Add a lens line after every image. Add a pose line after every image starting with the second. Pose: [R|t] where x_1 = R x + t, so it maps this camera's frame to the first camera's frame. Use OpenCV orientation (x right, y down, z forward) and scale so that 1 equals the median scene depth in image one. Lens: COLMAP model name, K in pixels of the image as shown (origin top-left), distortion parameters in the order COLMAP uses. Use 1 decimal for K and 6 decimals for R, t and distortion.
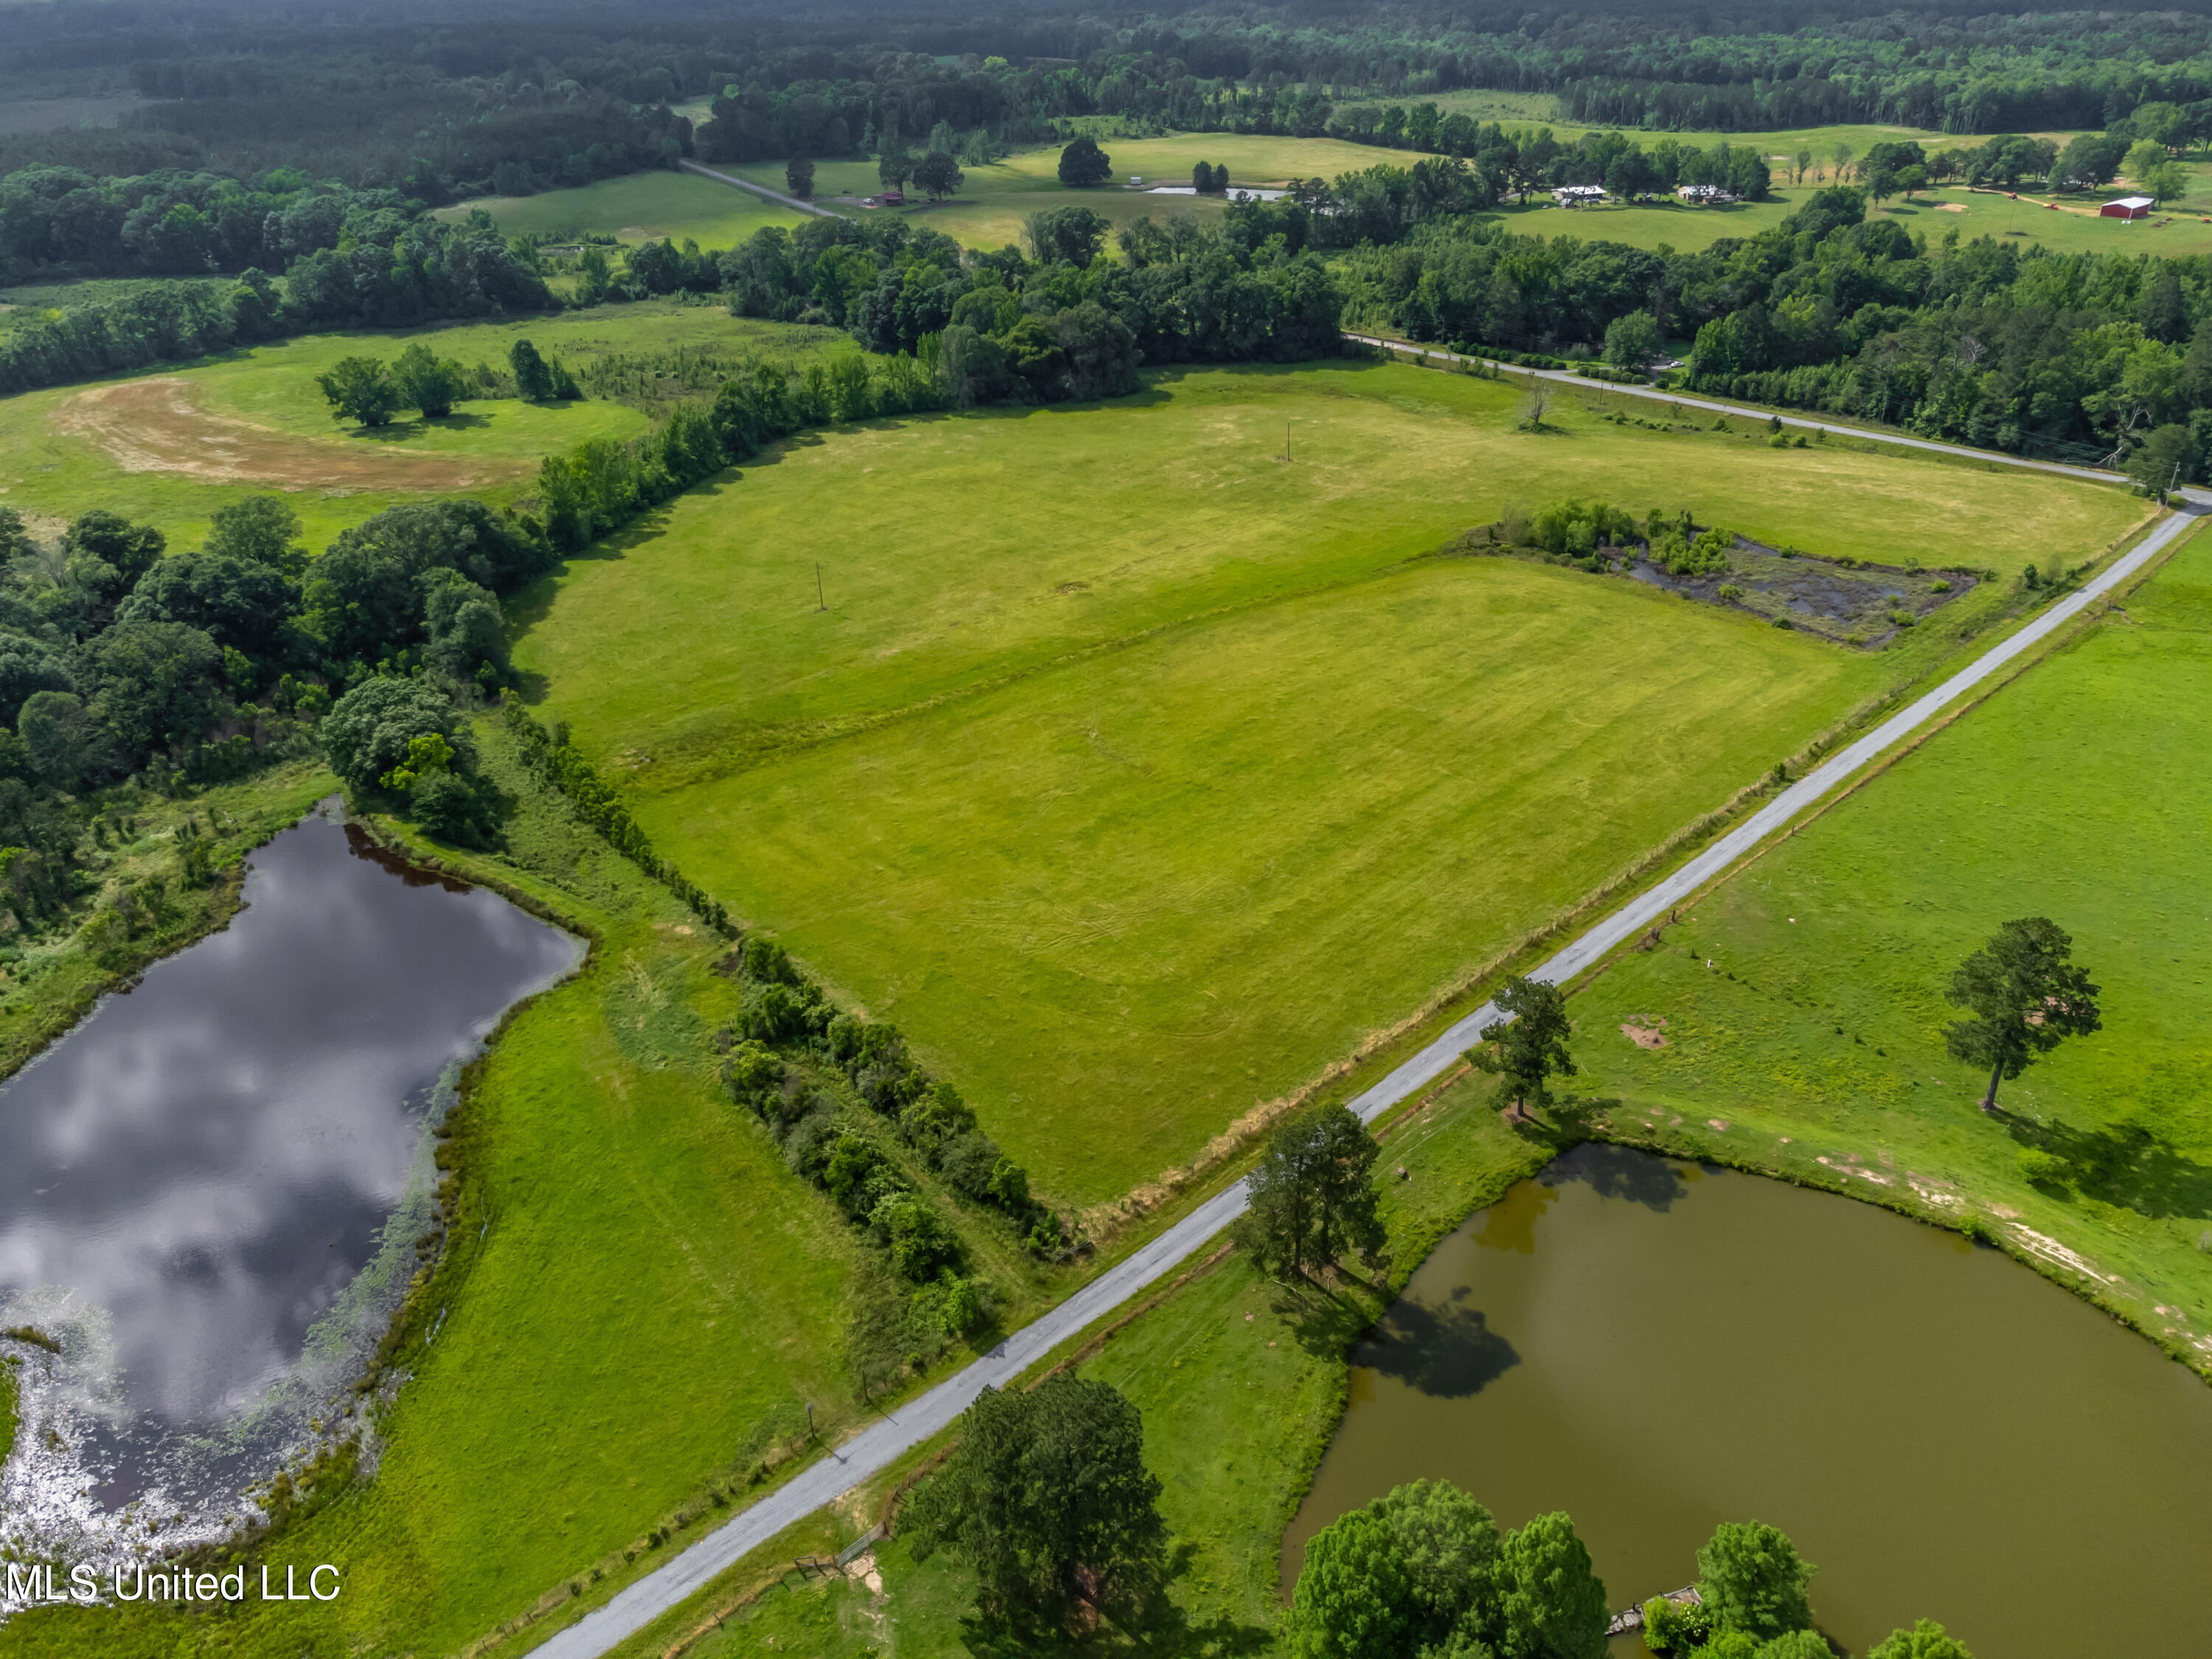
lens RADIAL K [[1664.9, 0, 1107.5], [0, 1664.9, 841.2], [0, 0, 1]] dist [-0.004439, 0.031943]
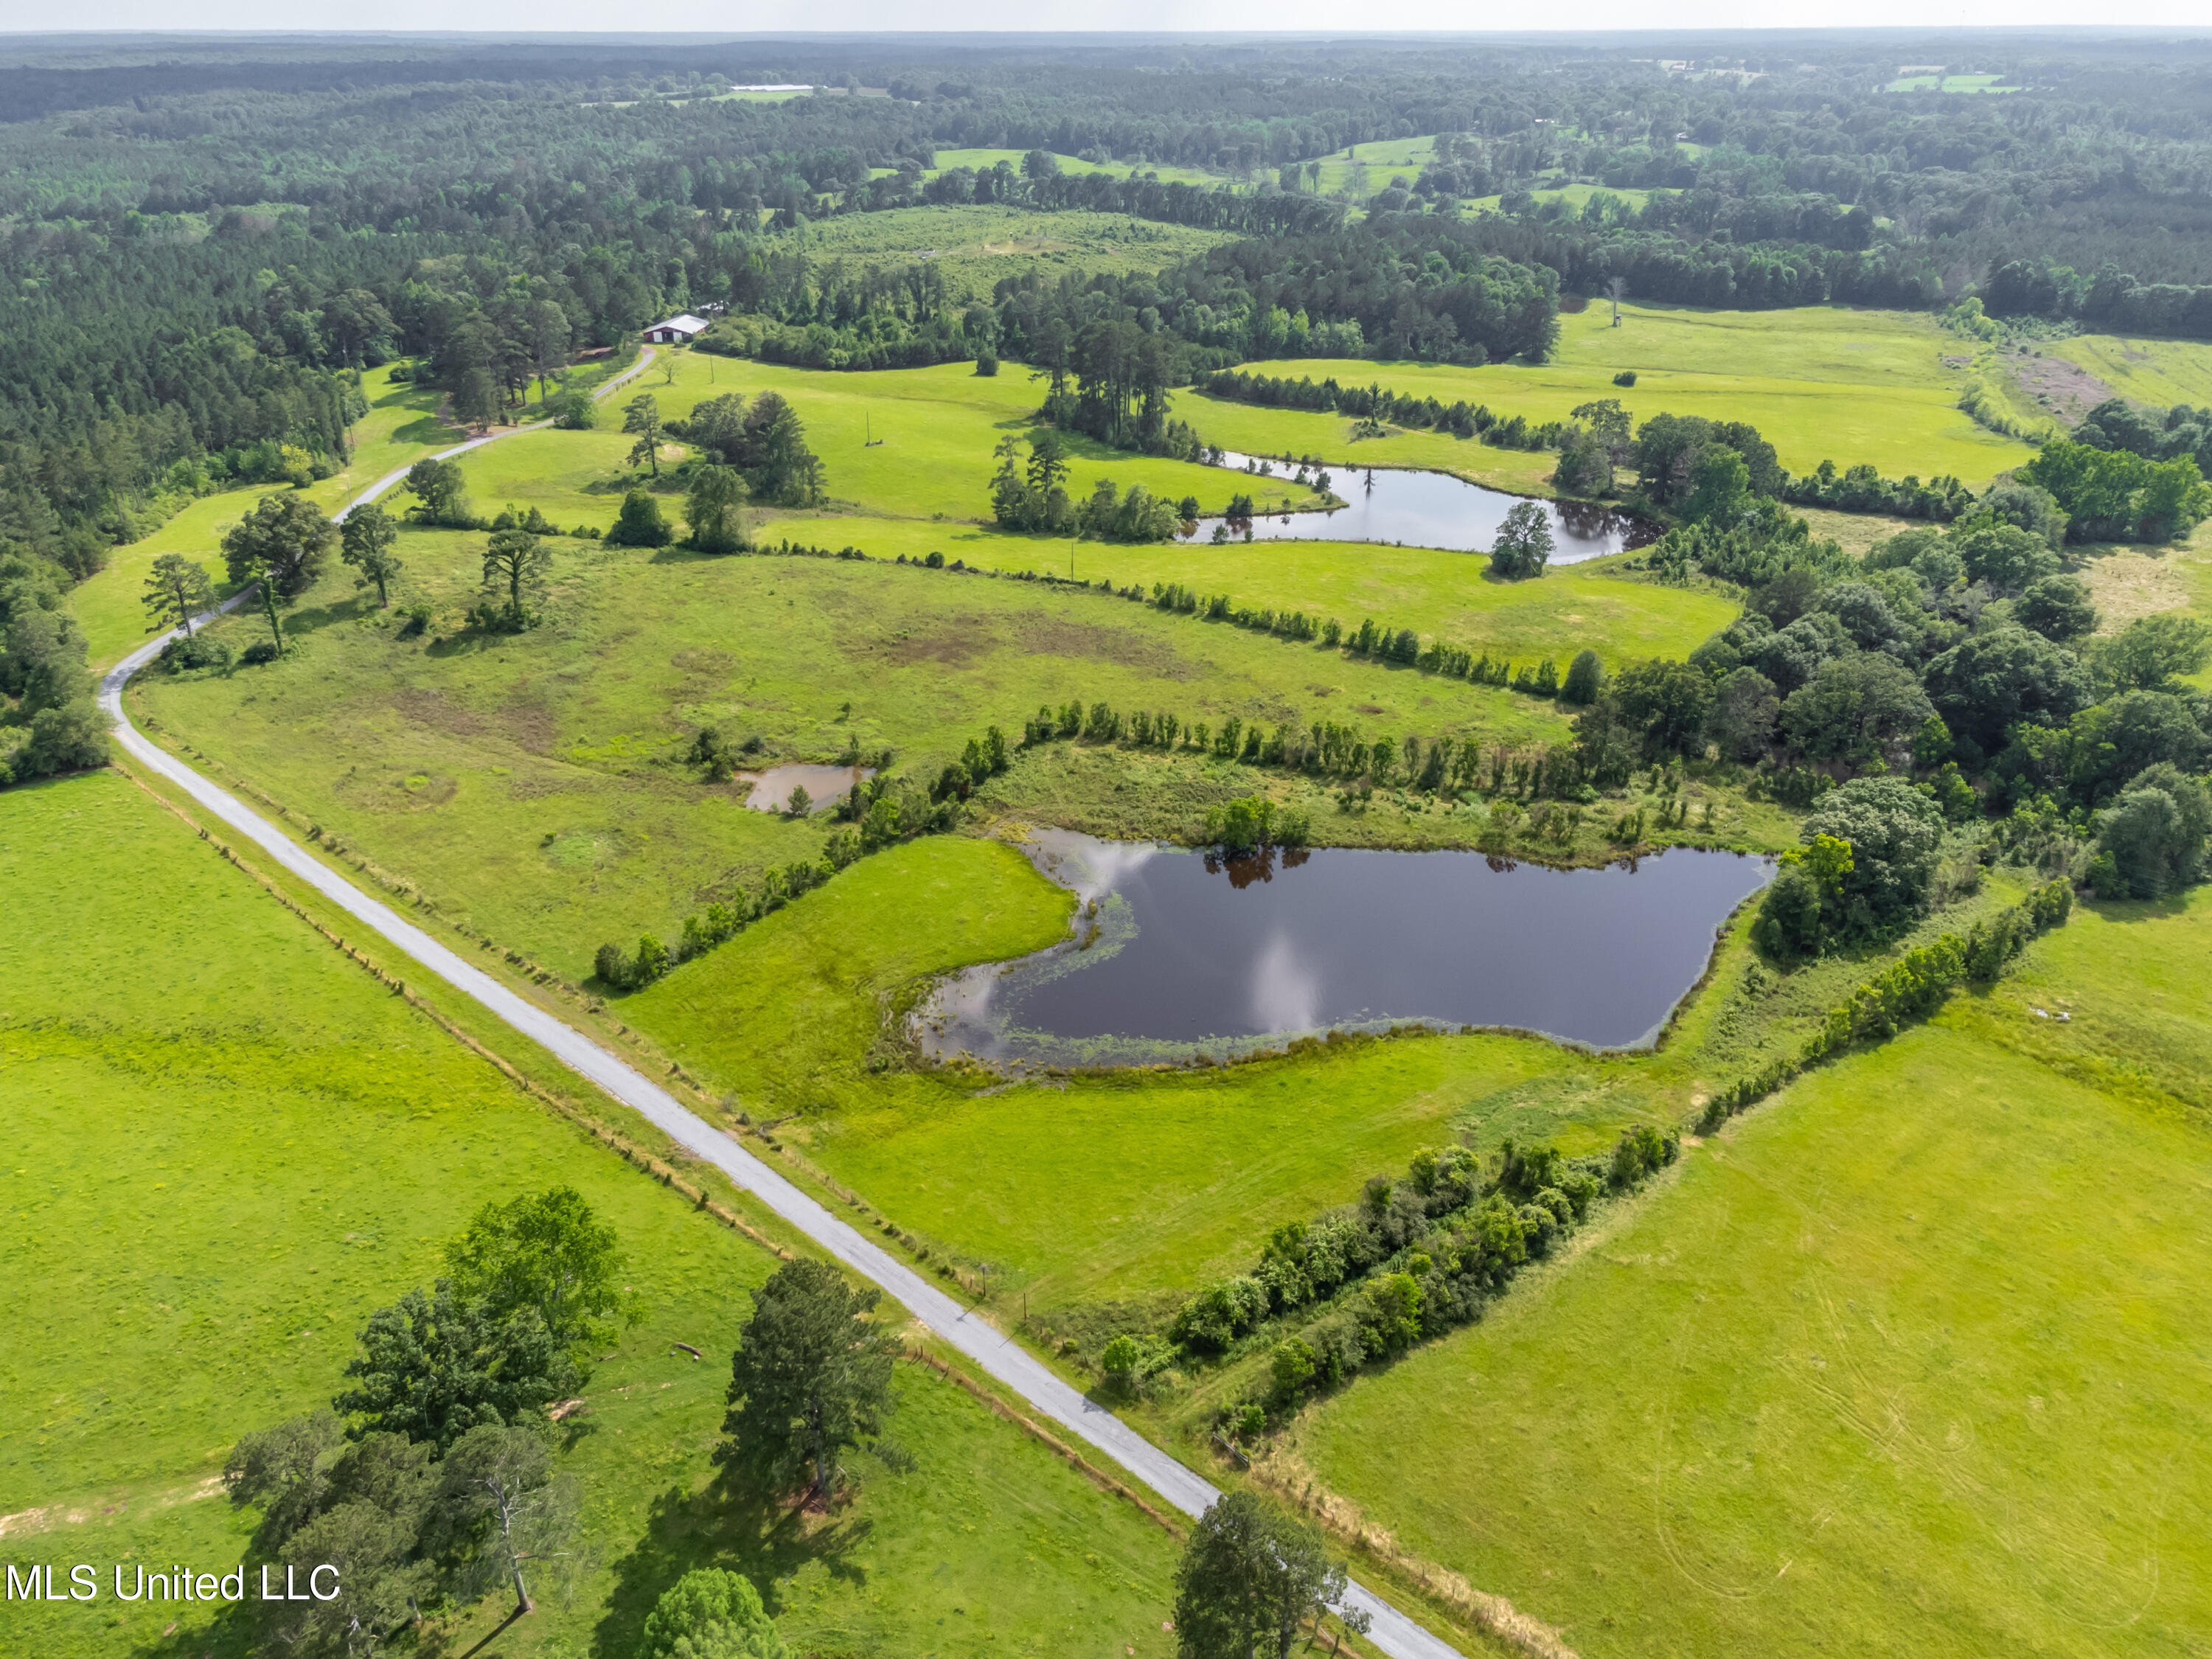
lens RADIAL K [[1664.9, 0, 1100.0], [0, 1664.9, 848.0], [0, 0, 1]] dist [-0.004439, 0.031943]
pose [[0.064603, 0.458208, -0.886494, 0.619101], [-0.479094, 0.793515, 0.375236, -0.317845], [0.875383, 0.400473, 0.270788, 0.539524]]
